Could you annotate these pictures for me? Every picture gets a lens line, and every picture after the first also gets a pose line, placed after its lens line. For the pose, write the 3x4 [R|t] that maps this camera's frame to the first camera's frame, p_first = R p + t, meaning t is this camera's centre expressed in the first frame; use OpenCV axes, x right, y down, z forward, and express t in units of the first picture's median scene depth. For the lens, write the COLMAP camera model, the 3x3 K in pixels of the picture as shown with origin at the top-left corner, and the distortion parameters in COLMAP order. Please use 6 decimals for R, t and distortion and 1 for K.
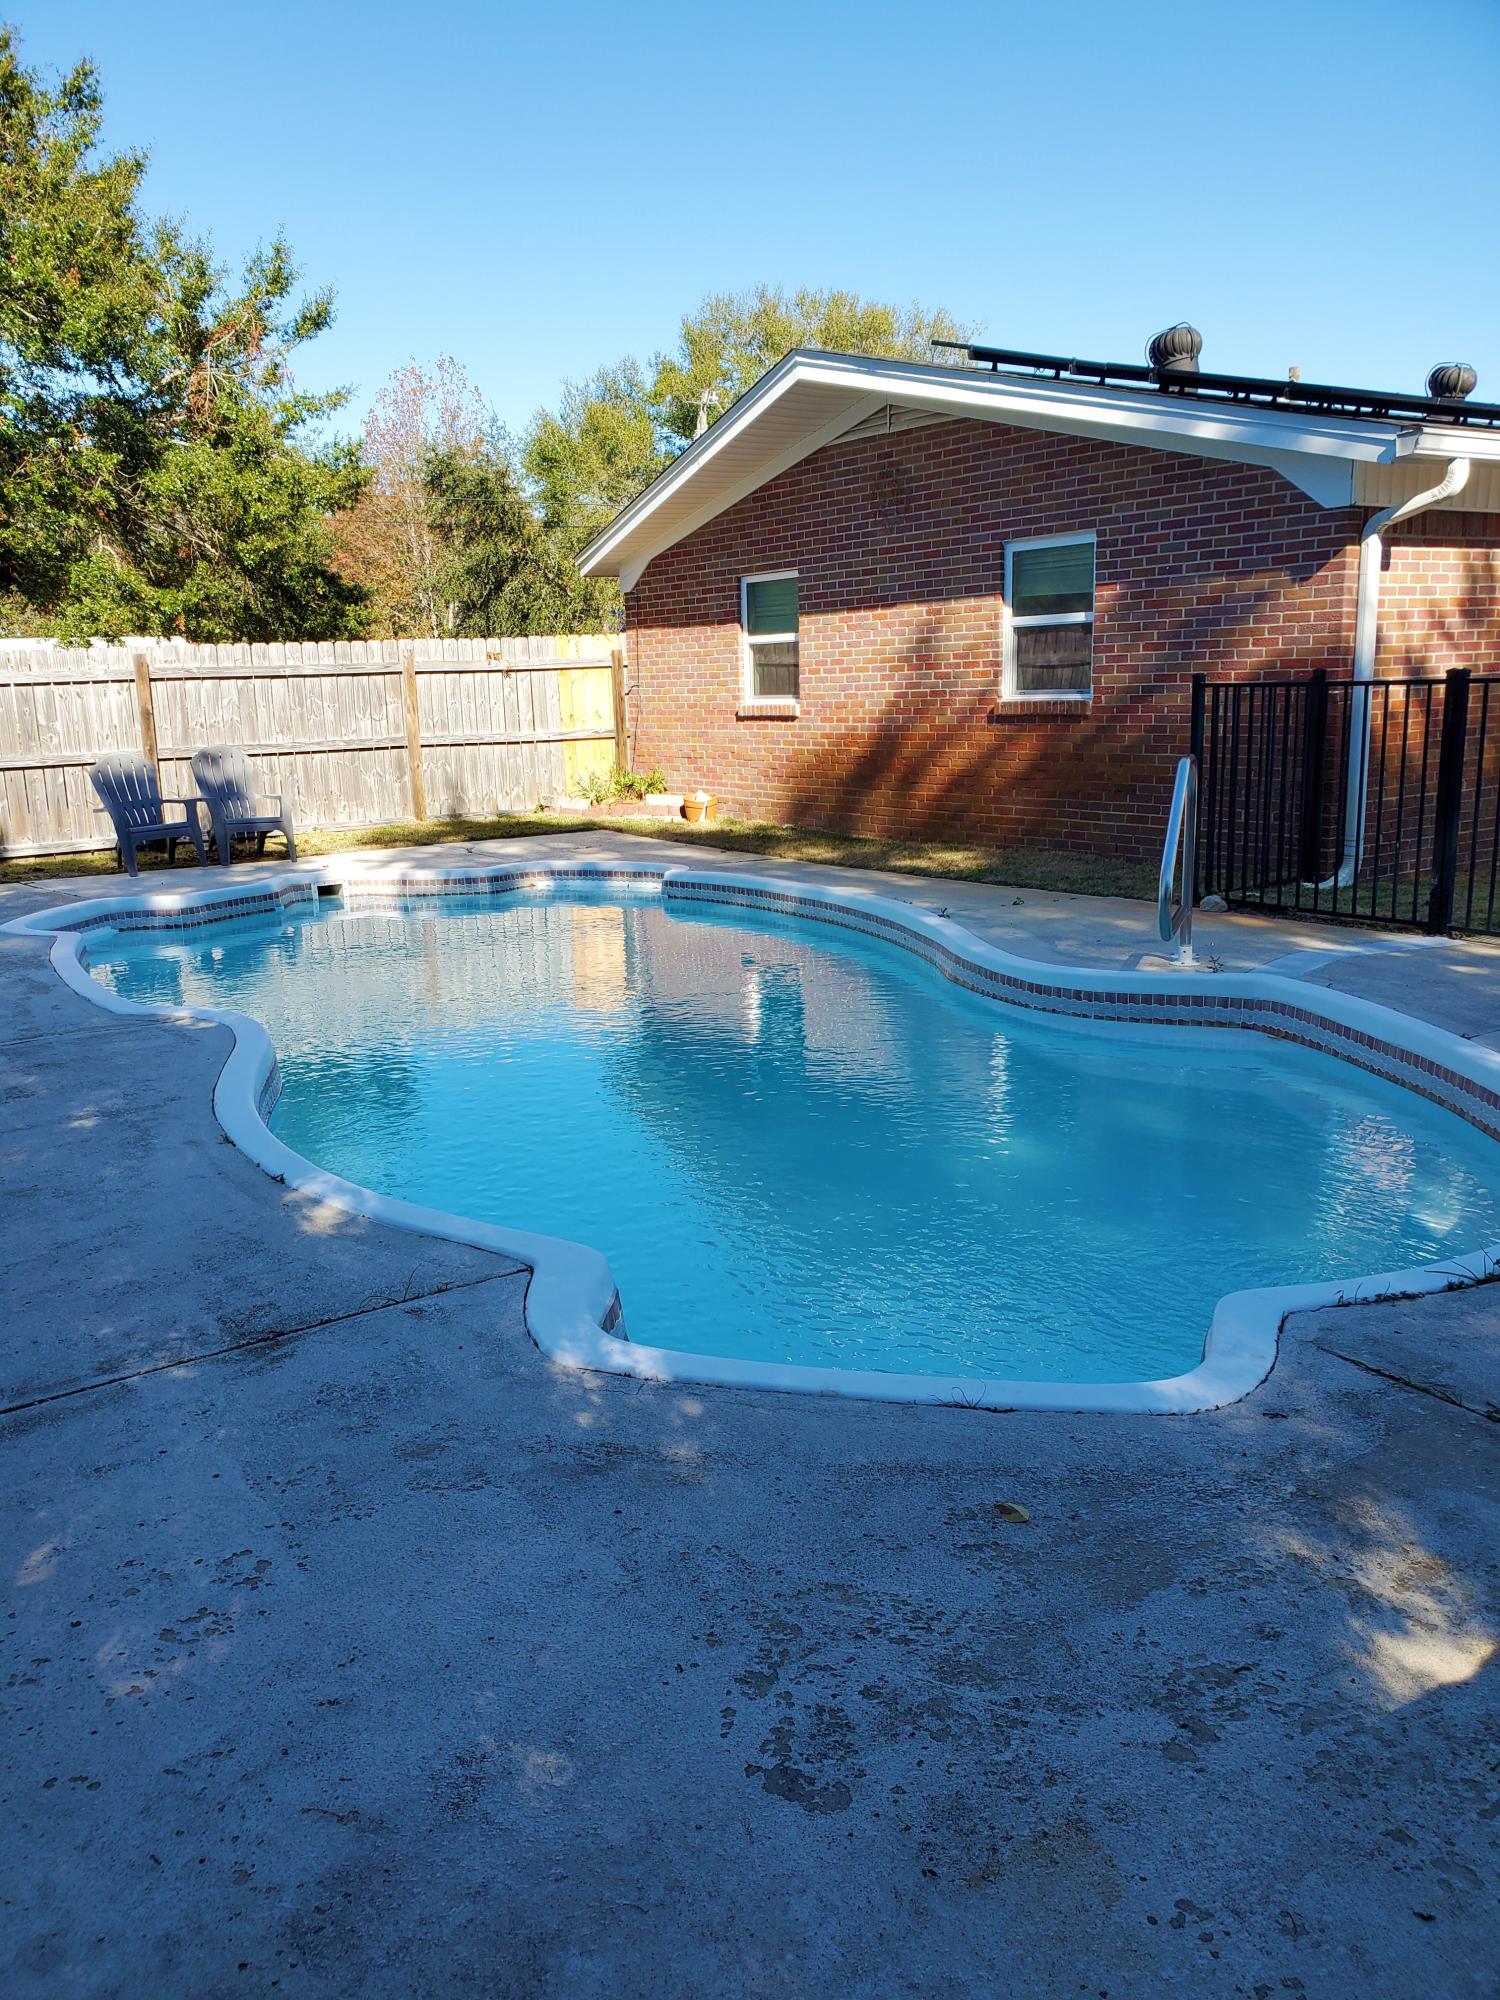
lens RADIAL K [[1544.5, 0, 737.7], [0, 1544.5, 992.9], [0, 0, 1]] dist [0.010933, 0.005522]
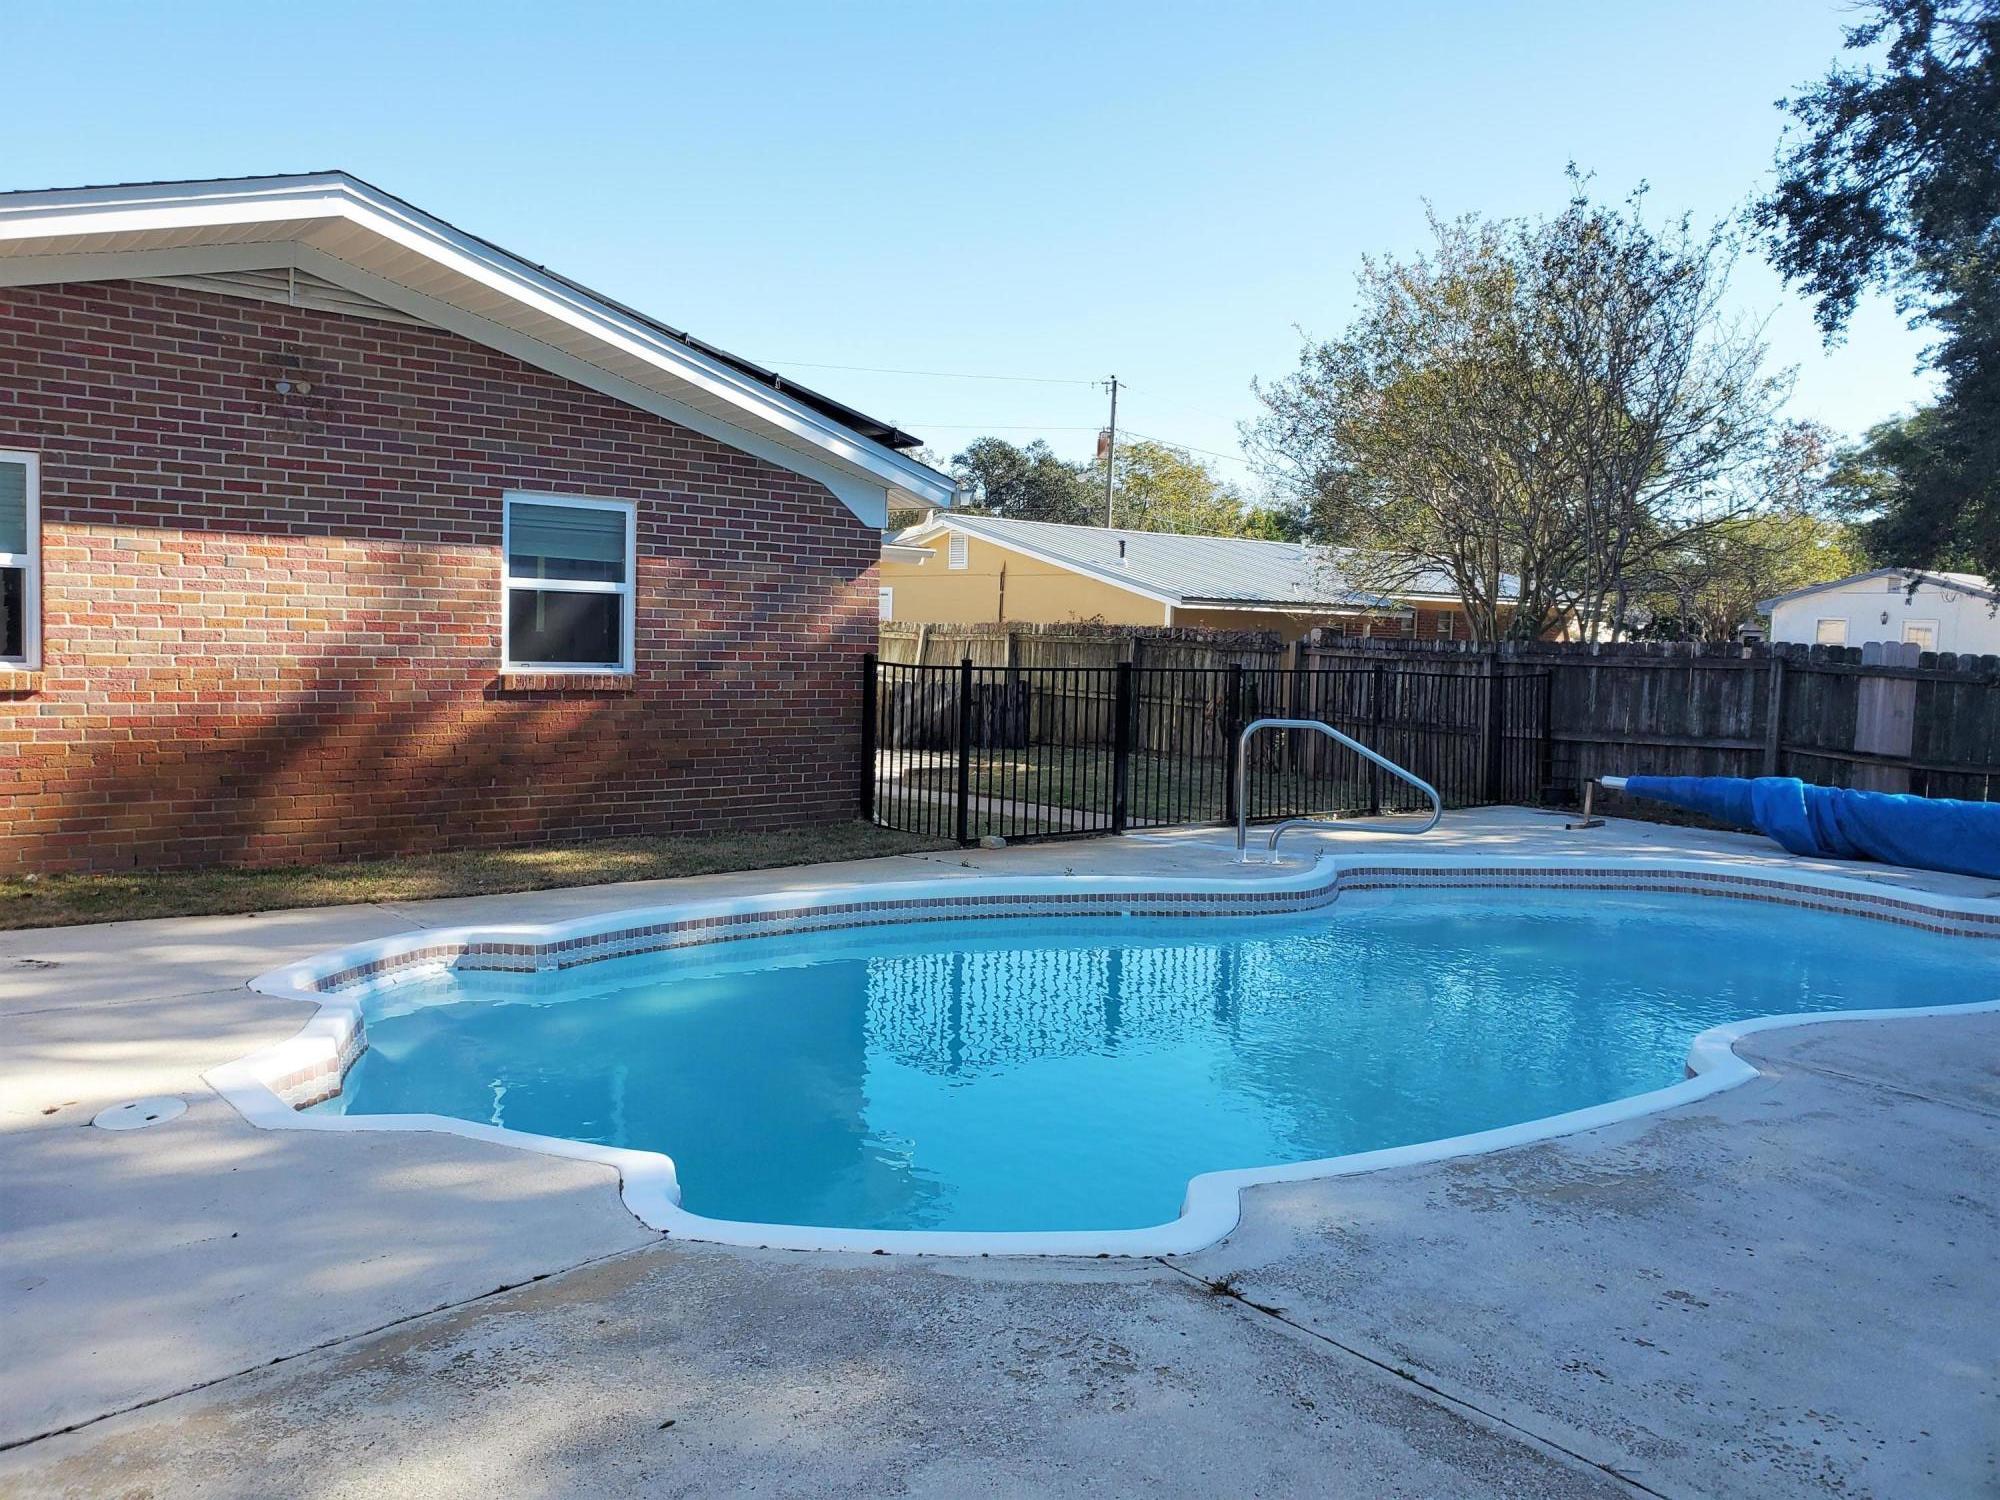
lens RADIAL K [[1544.5, 0, 1000.0], [0, 1544.5, 750.0], [0, 0, 1]] dist [0.010933, 0.005522]
pose [[-0.066647, -0.044018, 0.996805, -0.720083], [0.169693, 0.983972, 0.054797, -0.156119], [-0.983241, 0.172803, -0.058109, 0.832639]]
